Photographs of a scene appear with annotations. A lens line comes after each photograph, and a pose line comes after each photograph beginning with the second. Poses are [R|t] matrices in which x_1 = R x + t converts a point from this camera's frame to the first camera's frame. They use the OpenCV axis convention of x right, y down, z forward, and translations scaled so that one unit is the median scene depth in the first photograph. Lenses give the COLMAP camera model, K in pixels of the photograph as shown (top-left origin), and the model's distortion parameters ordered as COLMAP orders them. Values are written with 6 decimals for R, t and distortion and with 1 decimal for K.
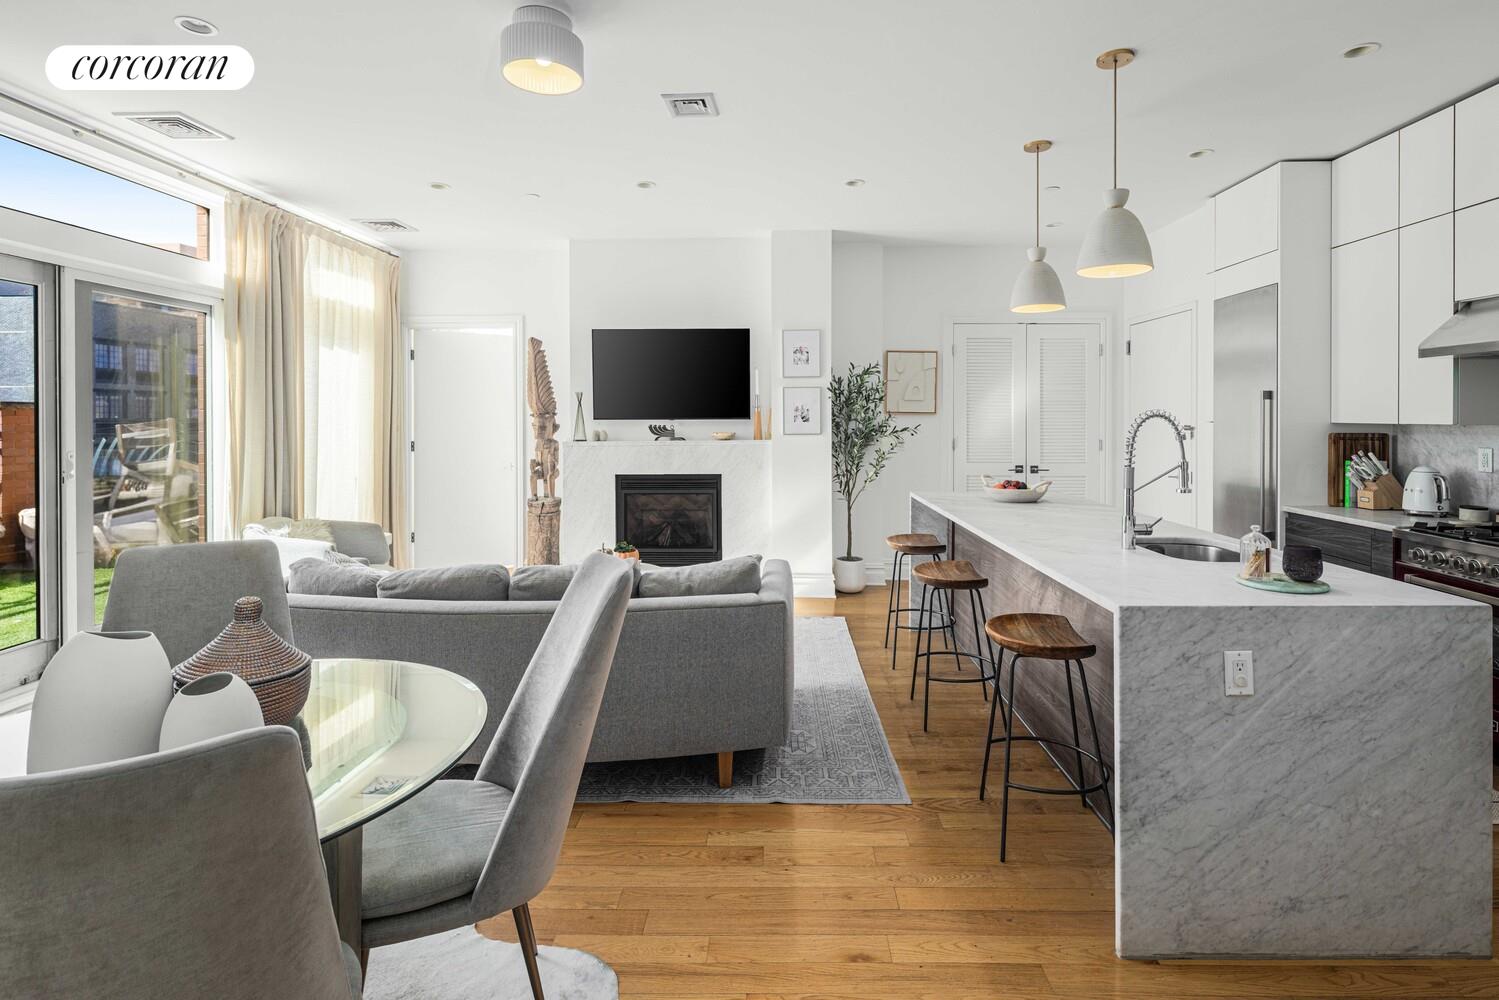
lens RADIAL K [[745.5, 0, 750.4], [0, 745.5, 427.0], [0, 0, 1]] dist [-0.001143, -0.000255]
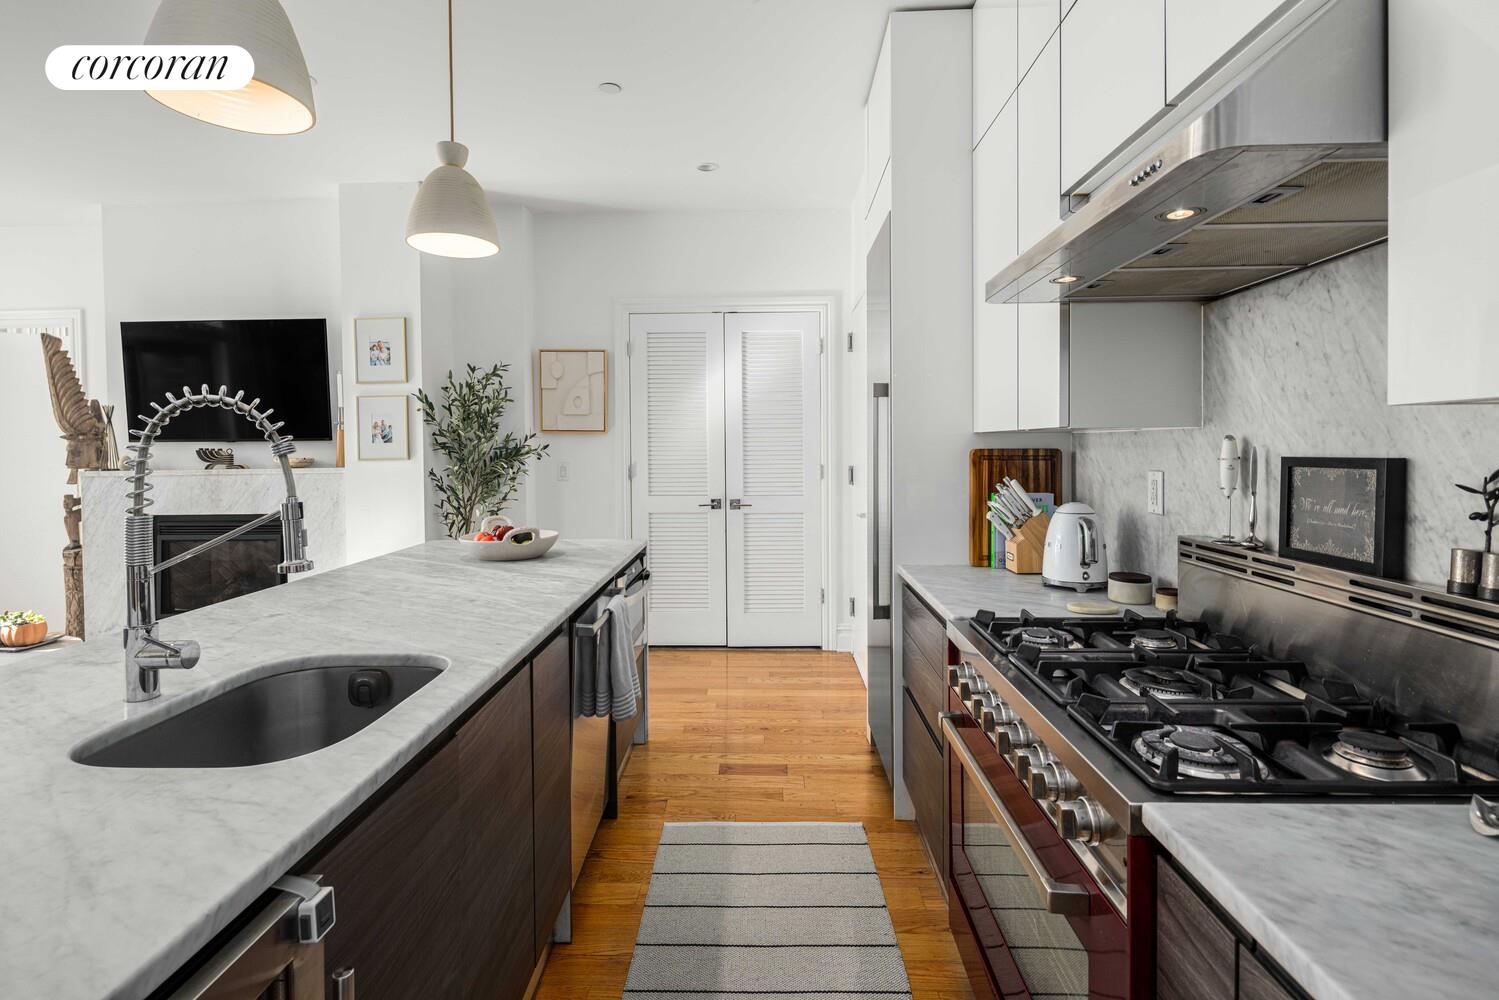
lens RADIAL K [[714.2, 0, 749.3], [0, 714.2, 483.8], [0, 0, 1]] dist [-0.001181, -0.000401]
pose [[0.999667, -0.004542, -0.025412, 0.452354], [0.005401, 0.999413, 0.033840, 0.011907], [0.025243, -0.033966, 0.999104, 0.295824]]
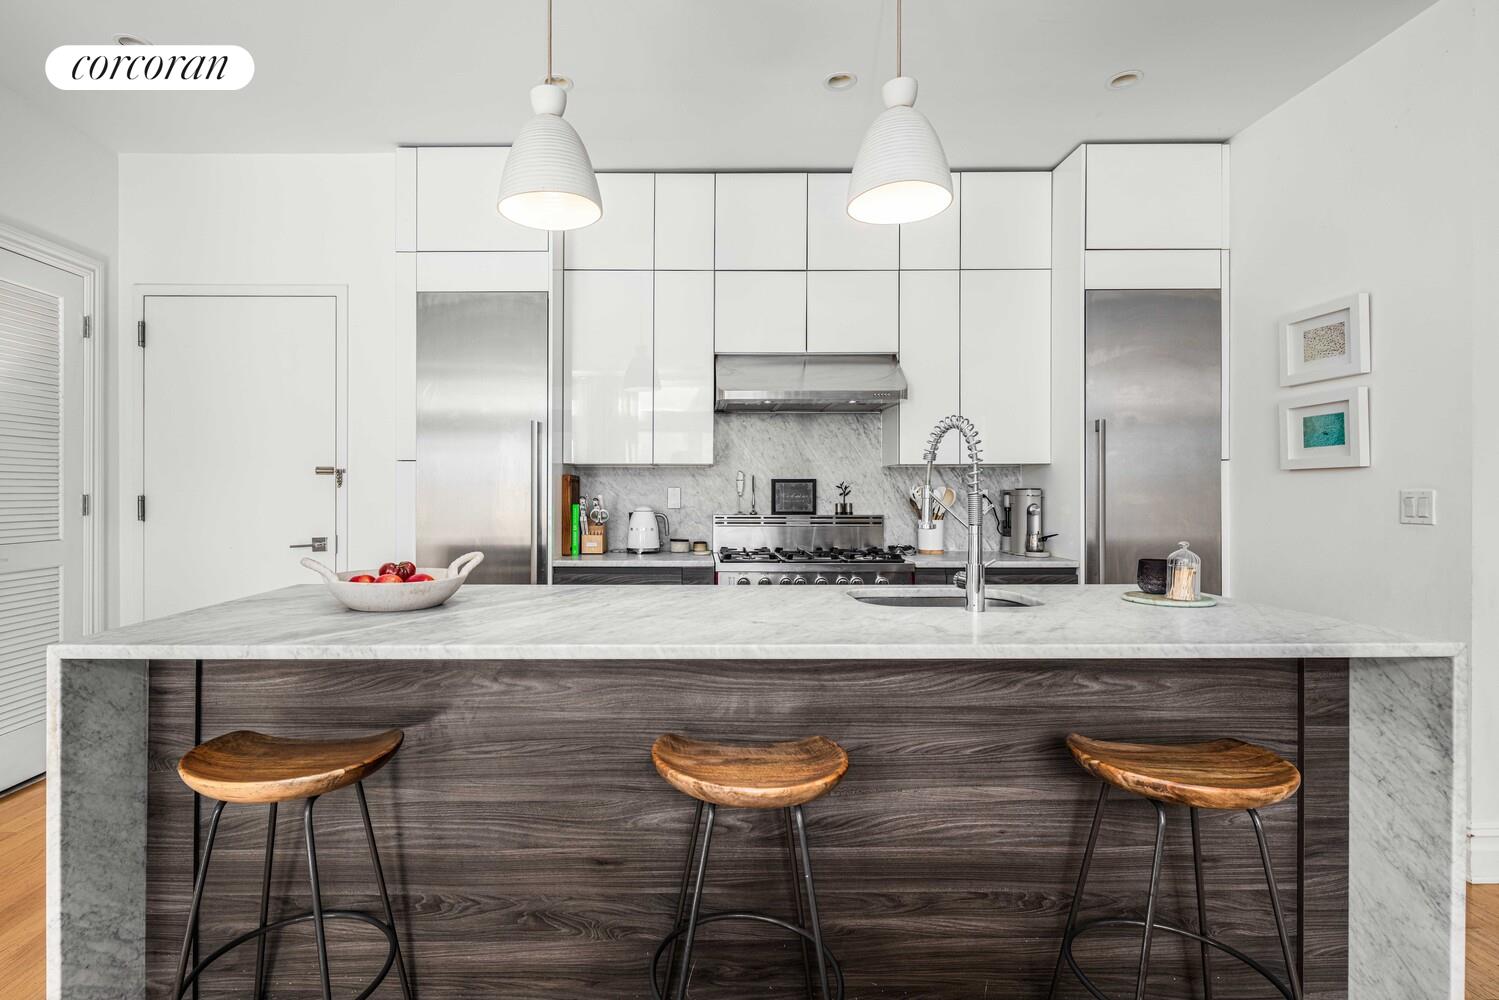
lens RADIAL K [[714.2, 0, 749.3], [0, 714.2, 483.8], [0, 0, 1]] dist [-0.001181, -0.000401]
pose [[-0.053275, 0.008157, 0.998547, -0.068238], [0.014903, 0.999862, -0.007373, 0.021613], [-0.998469, 0.014489, -0.053390, 0.614917]]
